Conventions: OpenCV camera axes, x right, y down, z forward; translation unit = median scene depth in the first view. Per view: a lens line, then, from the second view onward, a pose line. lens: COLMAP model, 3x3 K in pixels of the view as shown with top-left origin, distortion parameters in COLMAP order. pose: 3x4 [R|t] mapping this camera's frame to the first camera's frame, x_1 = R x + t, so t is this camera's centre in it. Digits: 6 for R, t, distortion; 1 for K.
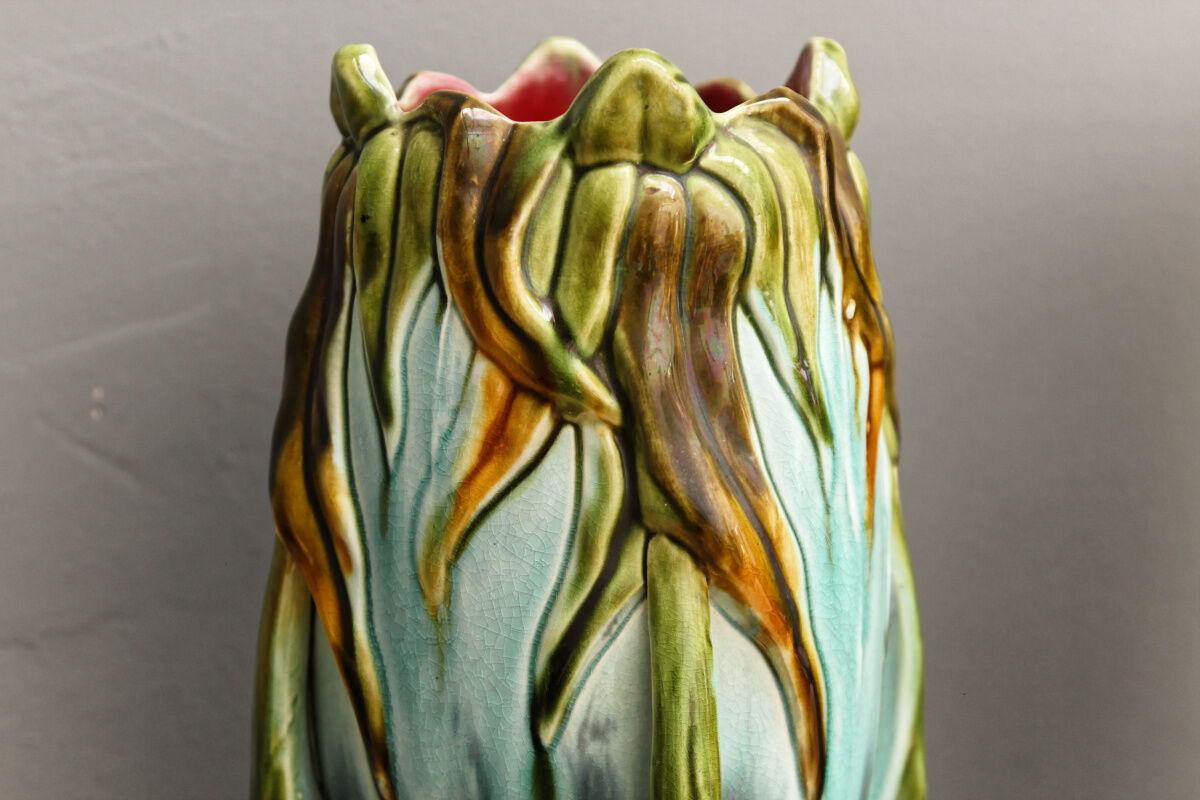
lens RADIAL K [[2907.3, 0, 600.7], [0, 2907.3, 402.8], [0, 0, 1]] dist [-0.013218, 0.000000]
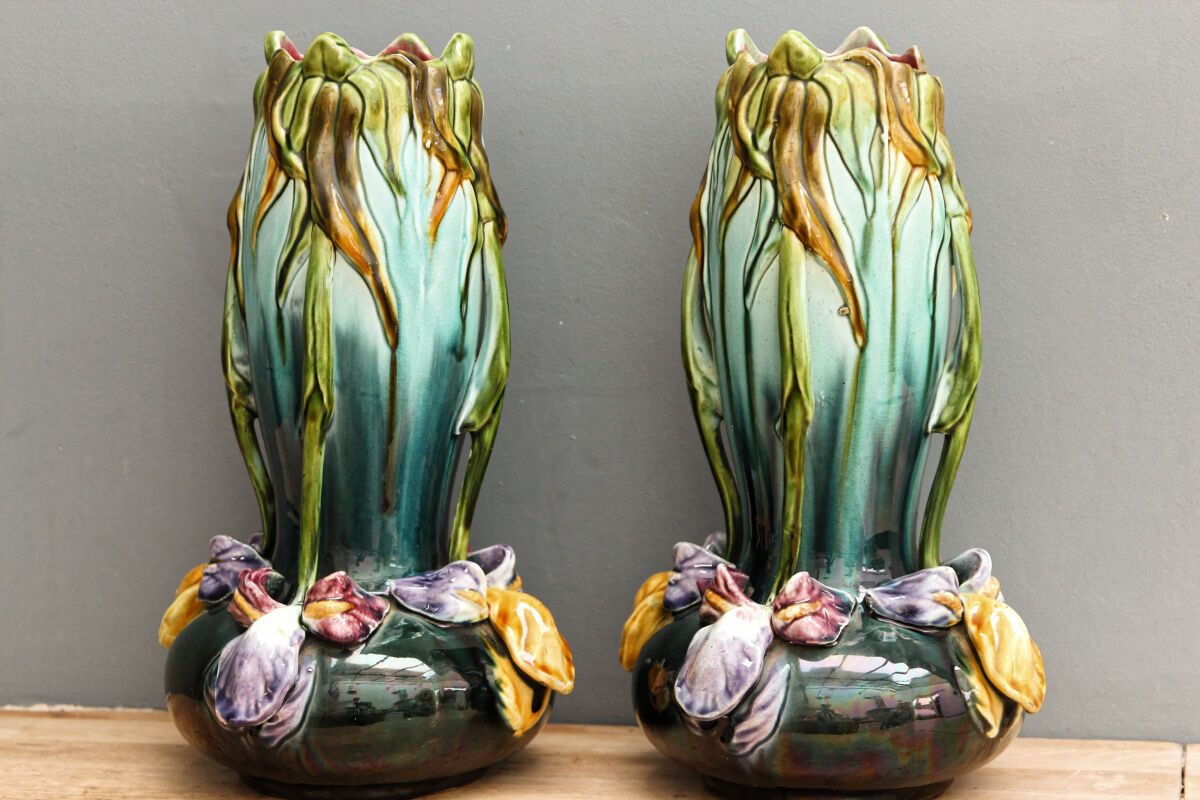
lens RADIAL K [[3205.8, 0, 598.6], [0, 3205.8, 401.9], [0, 0, 1]] dist [0.015490, 0.000000]
pose [[0.867269, 0.074527, -0.492230, 1.600016], [-0.091485, 0.995752, -0.010425, 0.204179], [0.489362, 0.054073, 0.870403, -1.284351]]
